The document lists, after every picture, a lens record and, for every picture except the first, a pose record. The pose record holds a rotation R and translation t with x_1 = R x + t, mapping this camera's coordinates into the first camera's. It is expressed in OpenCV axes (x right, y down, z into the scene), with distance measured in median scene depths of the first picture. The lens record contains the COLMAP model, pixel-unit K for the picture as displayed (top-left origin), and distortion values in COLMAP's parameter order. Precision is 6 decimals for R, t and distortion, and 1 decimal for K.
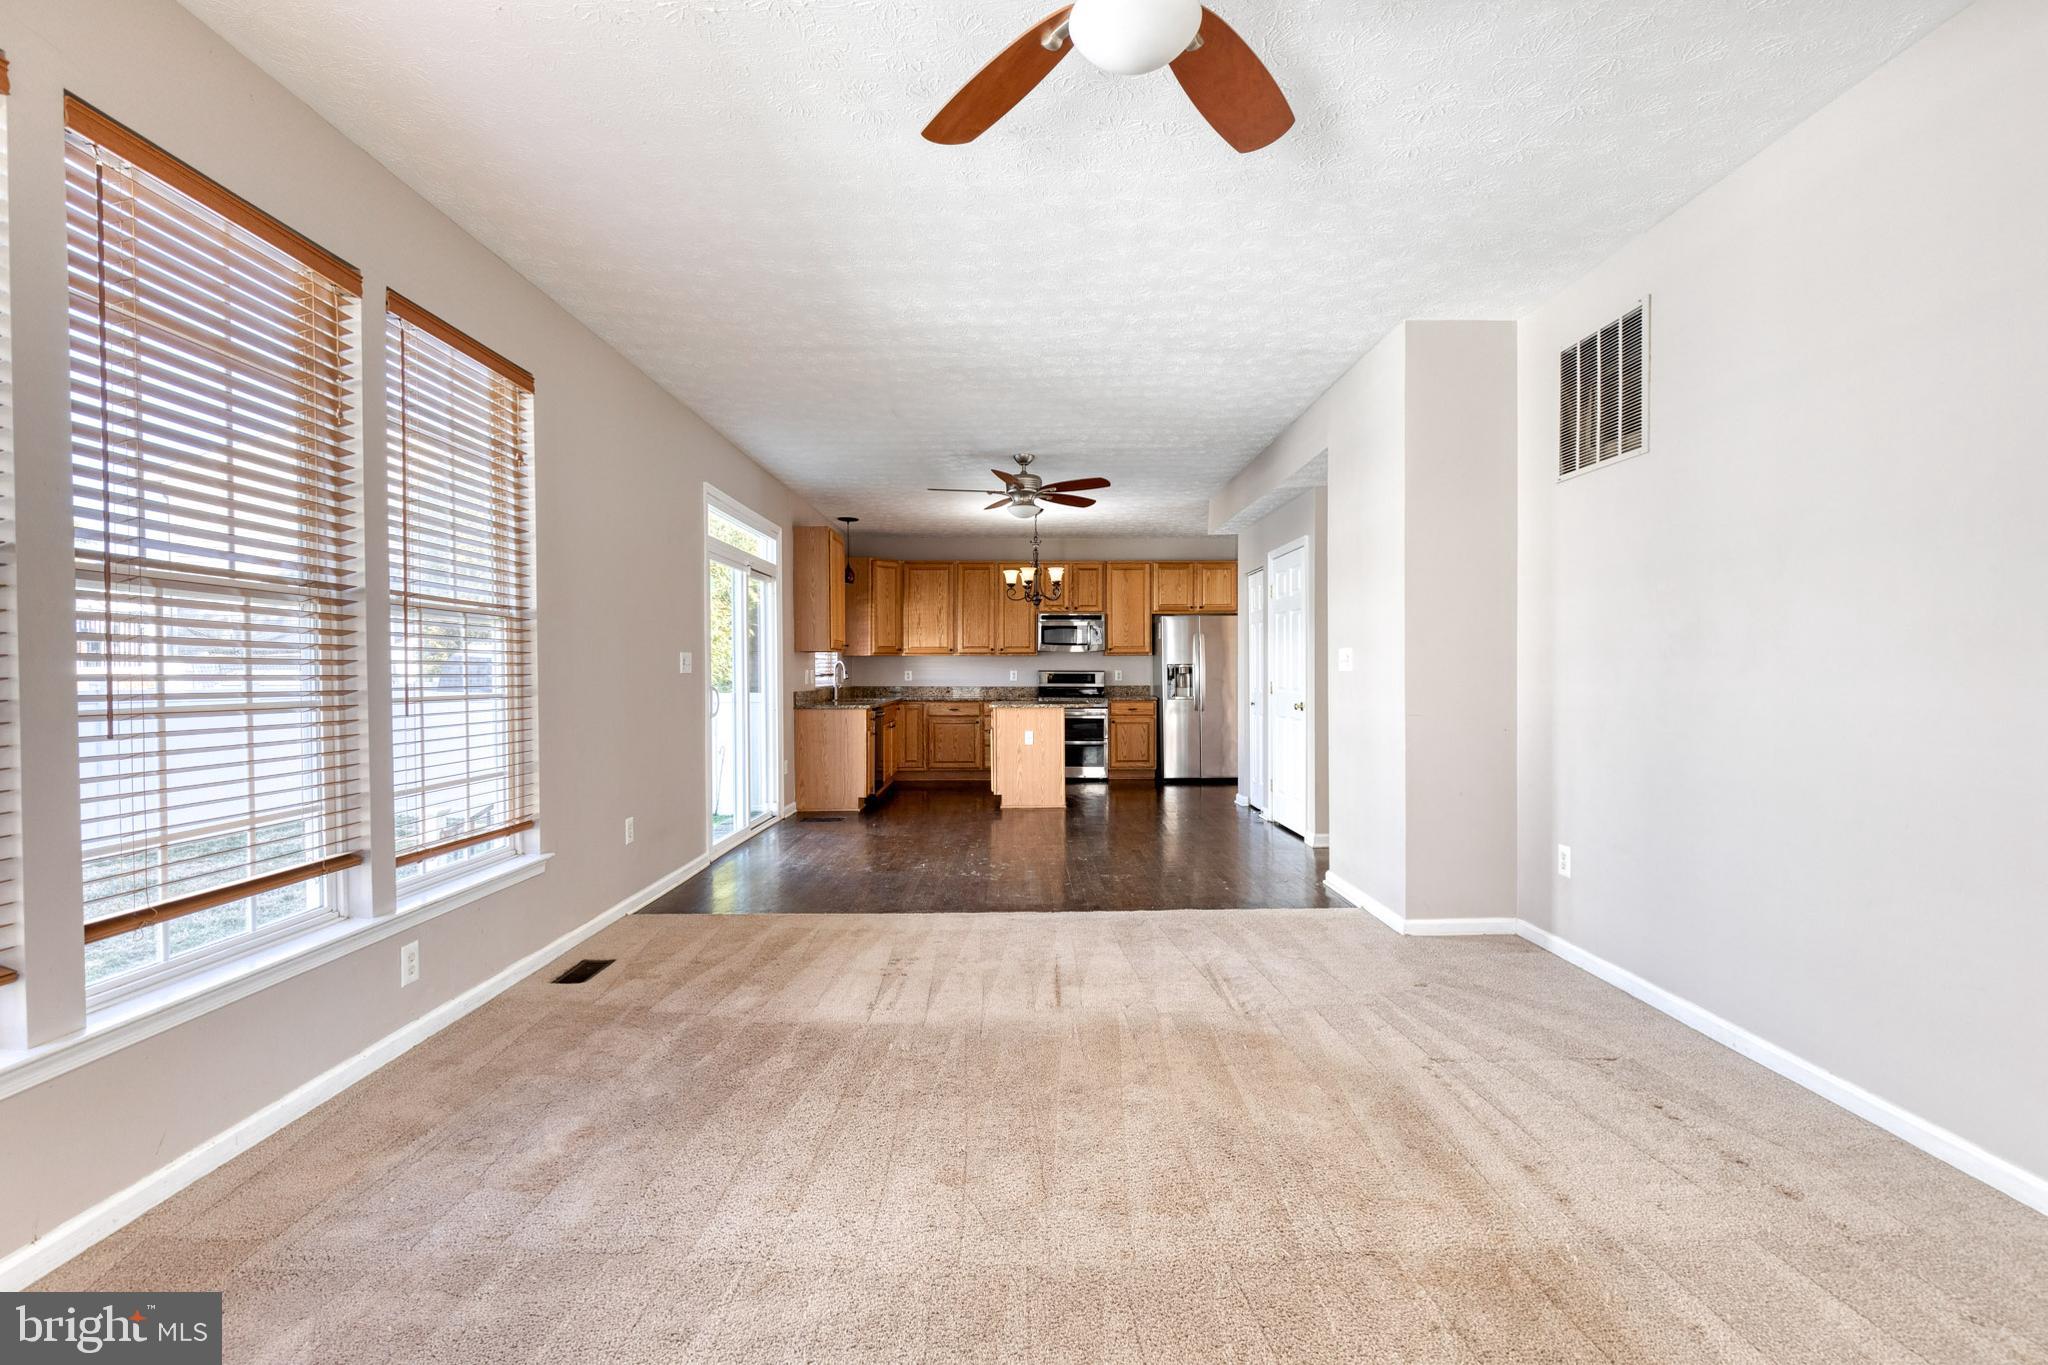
lens RADIAL K [[911.7, 0, 1083.8], [0, 911.7, 680.2], [0, 0, 1]] dist [0.010971, -0.001403]
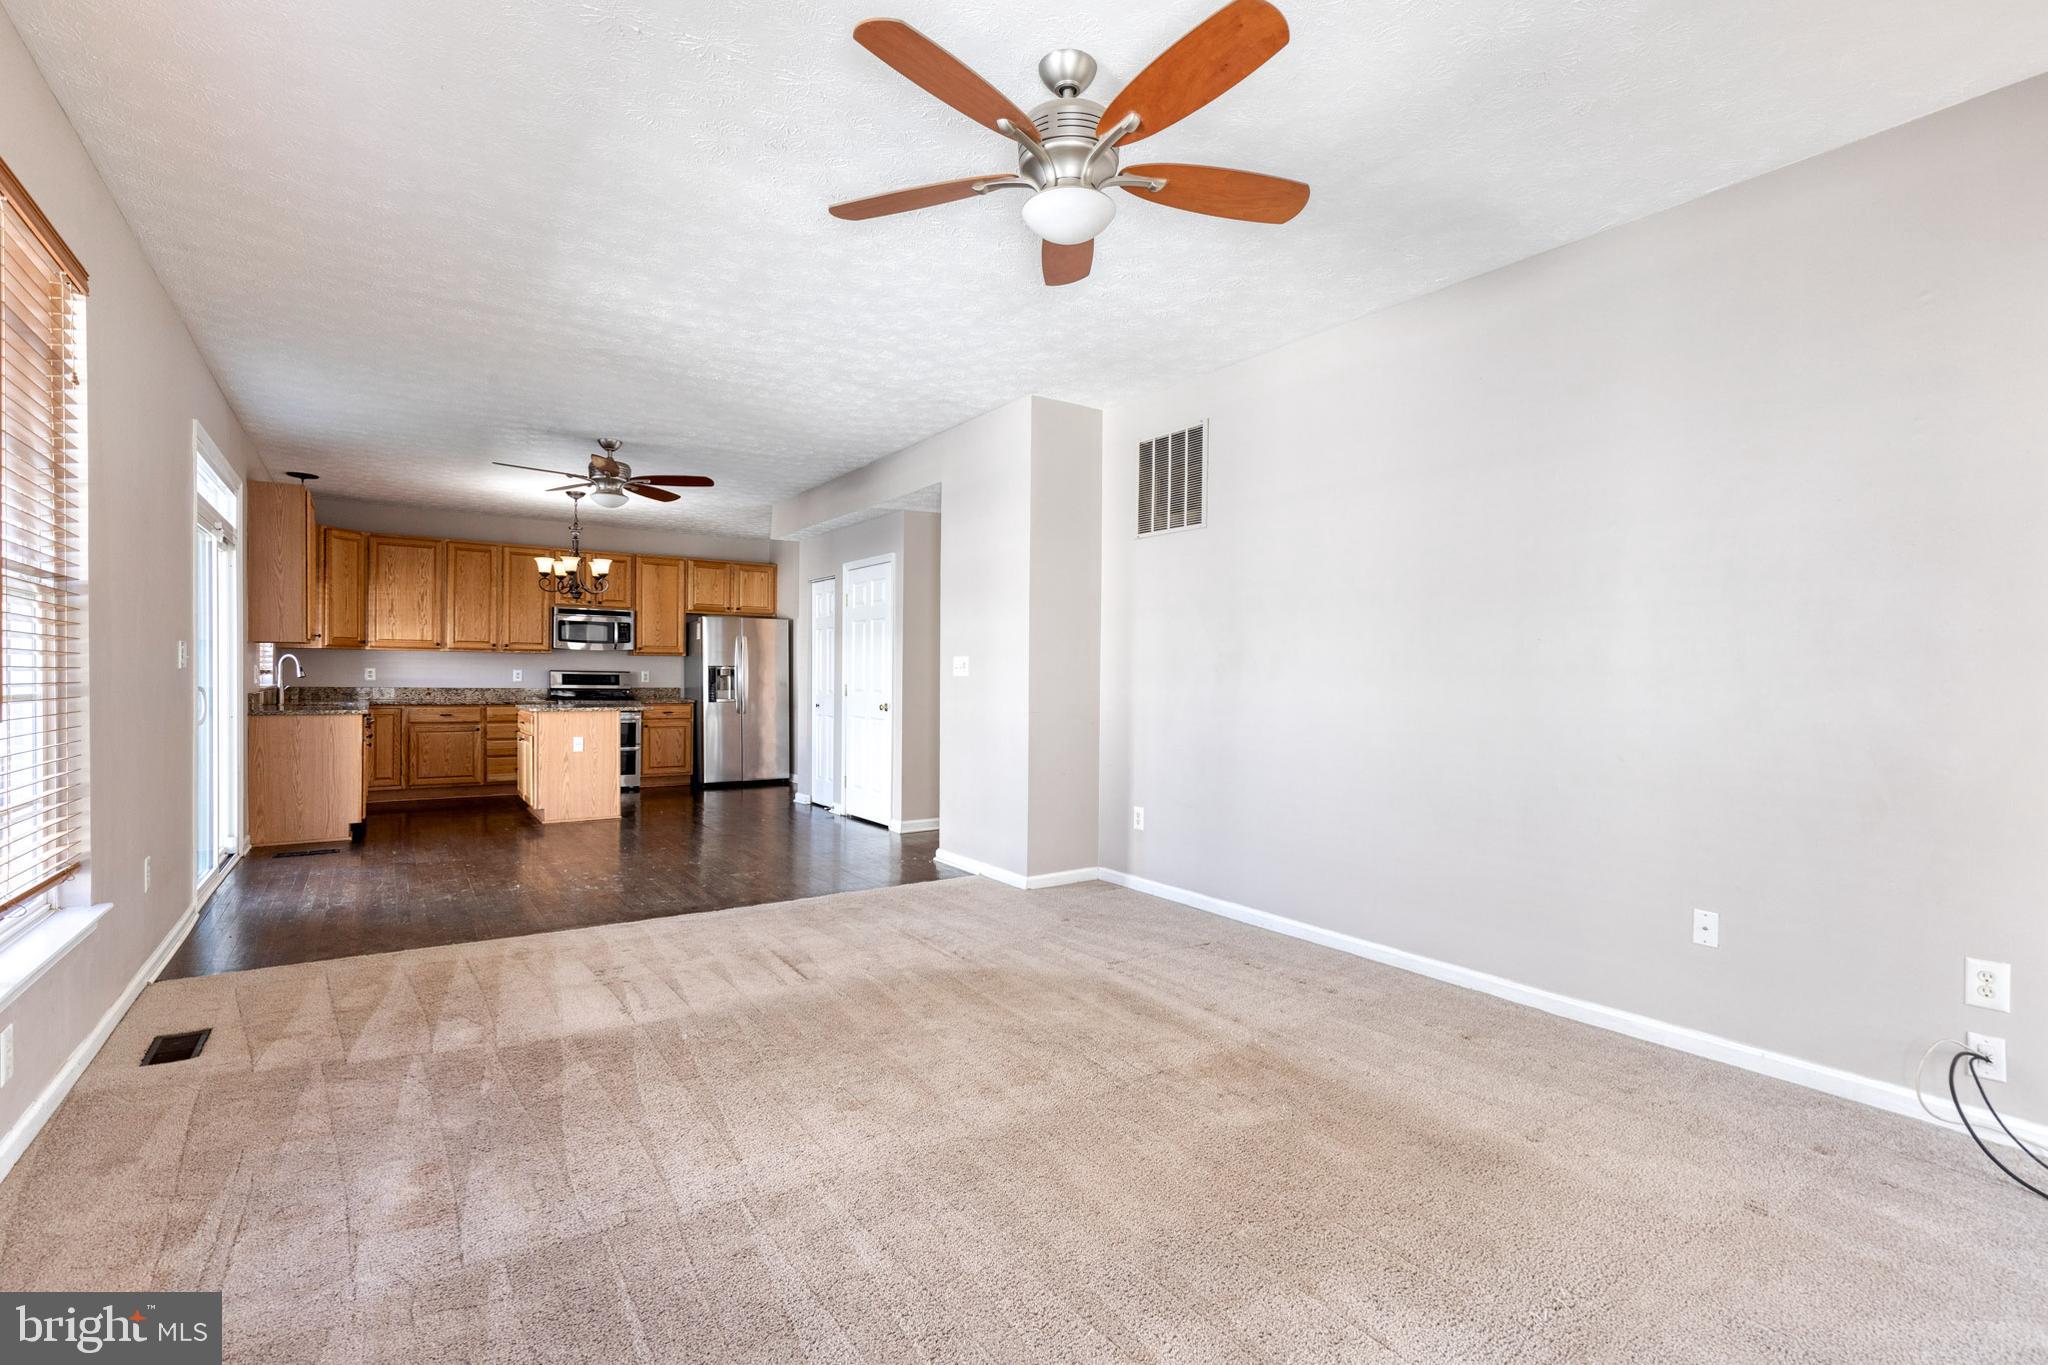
lens RADIAL K [[911.7, 0, 1072.0], [0, 911.7, 685.1], [0, 0, 1]] dist [0.010971, -0.001403]
pose [[0.834671, 0.007125, 0.550703, -0.311969], [-0.007850, 0.999969, -0.001040, 0.002191], [-0.550693, -0.003455, 0.834701, -0.074472]]
